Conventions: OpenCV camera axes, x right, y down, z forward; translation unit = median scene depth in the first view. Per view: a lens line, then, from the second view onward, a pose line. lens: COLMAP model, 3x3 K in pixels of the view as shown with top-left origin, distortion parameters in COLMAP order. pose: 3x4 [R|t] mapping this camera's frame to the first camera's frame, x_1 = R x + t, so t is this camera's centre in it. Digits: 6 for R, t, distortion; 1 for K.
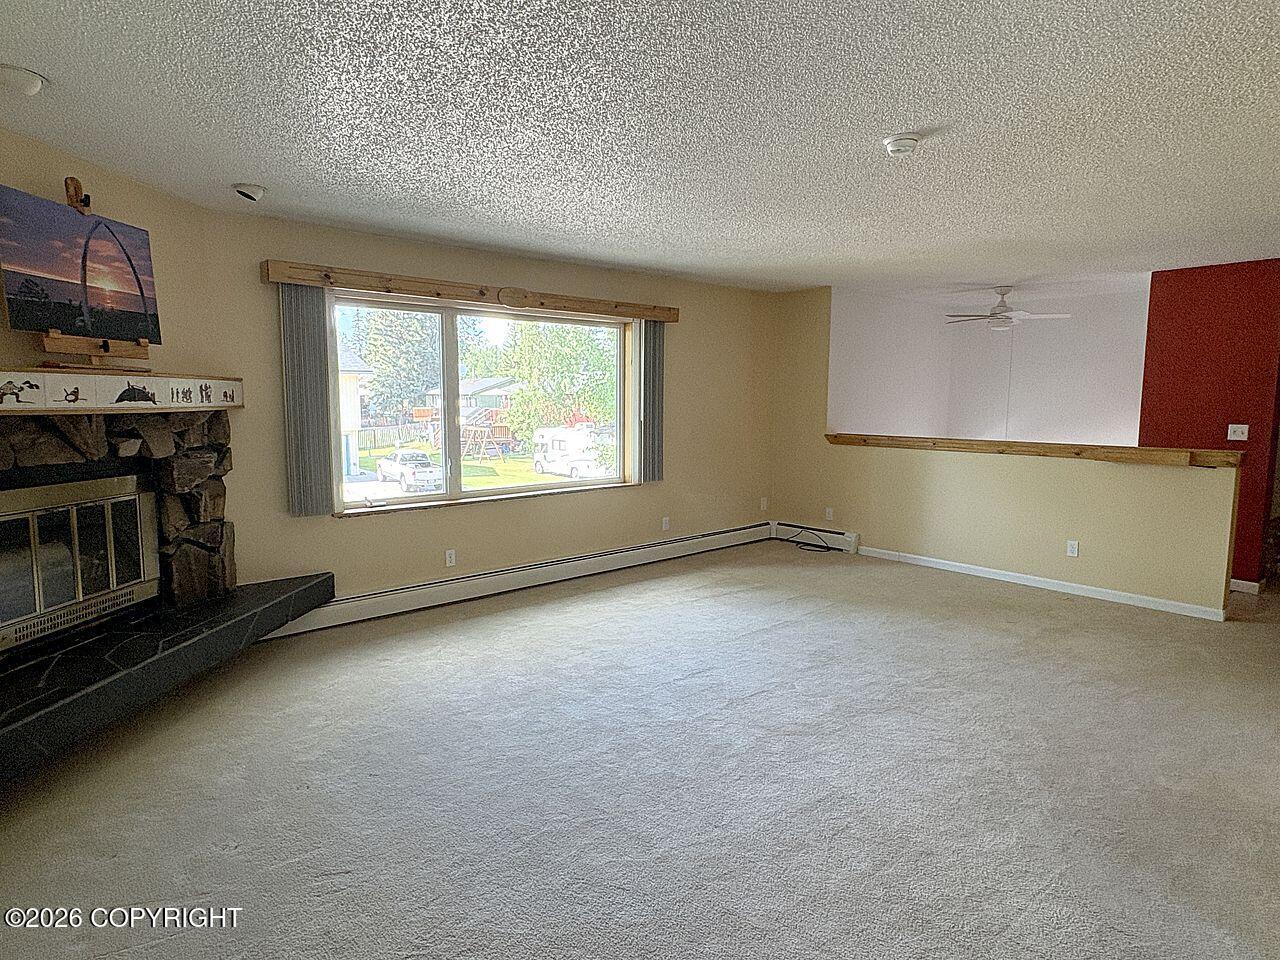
lens RADIAL K [[720.7, 0, 638.6], [0, 720.7, 481.4], [0, 0, 1]] dist [-0.007906, 0.005101]
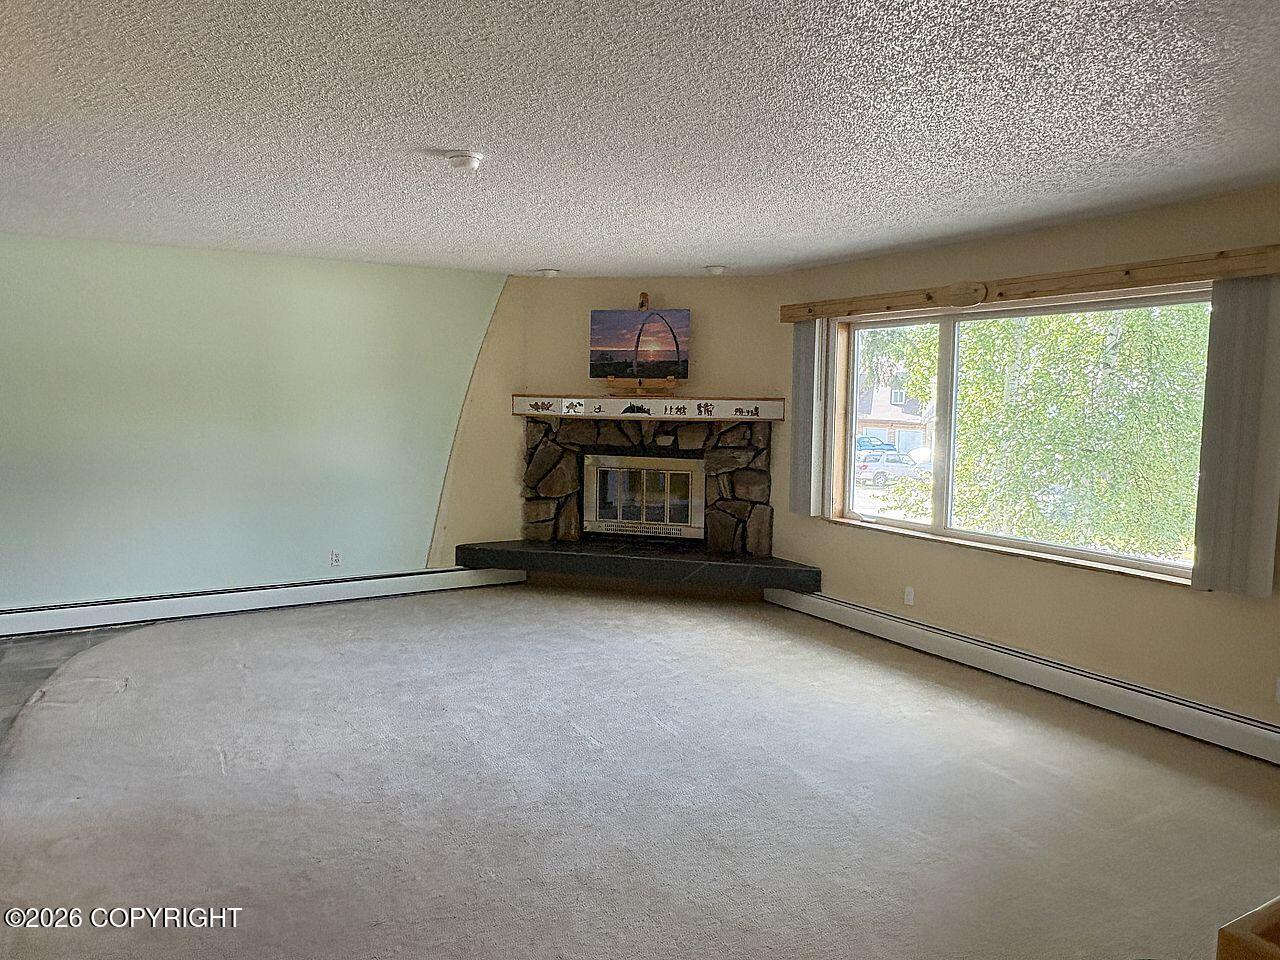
lens RADIAL K [[888.8, 0, 639.1], [0, 888.8, 474.2], [0, 0, 1]] dist [0.028610, -0.002042]
pose [[-0.183672, 0.082802, -0.979494, 1.142111], [-0.124992, 0.986390, 0.106823, -0.155503], [0.975009, 0.142050, -0.170822, 1.101152]]
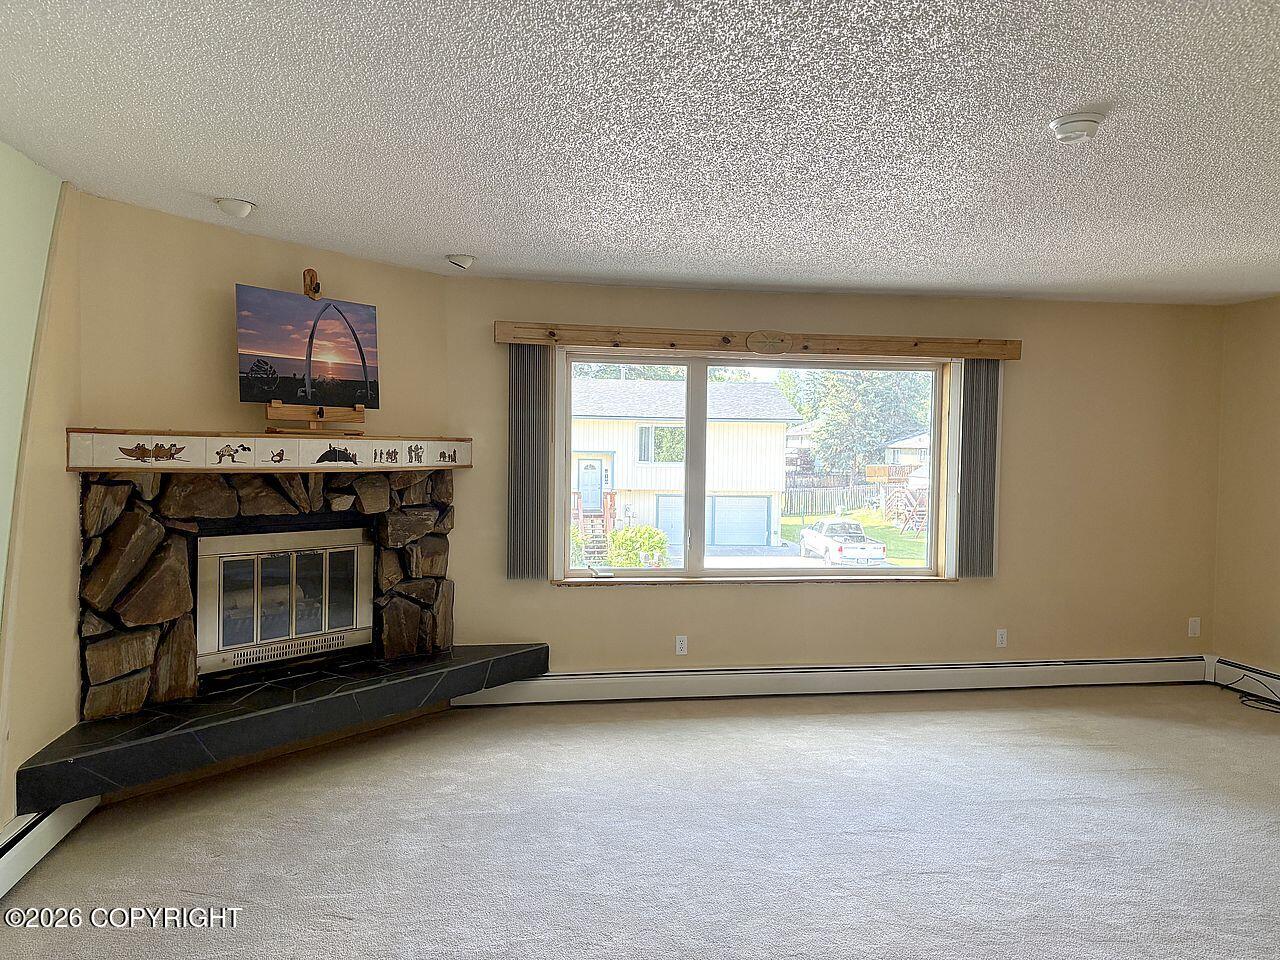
lens RADIAL K [[958.9, 0, 649.4], [0, 958.9, 485.9], [0, 0, 1]] dist [0.049242, -0.037103]
pose [[0.857275, 0.030233, -0.513971, 0.377297], [-0.071214, 0.995642, -0.060216, -0.014697], [0.509911, 0.088224, 0.855691, -0.018927]]
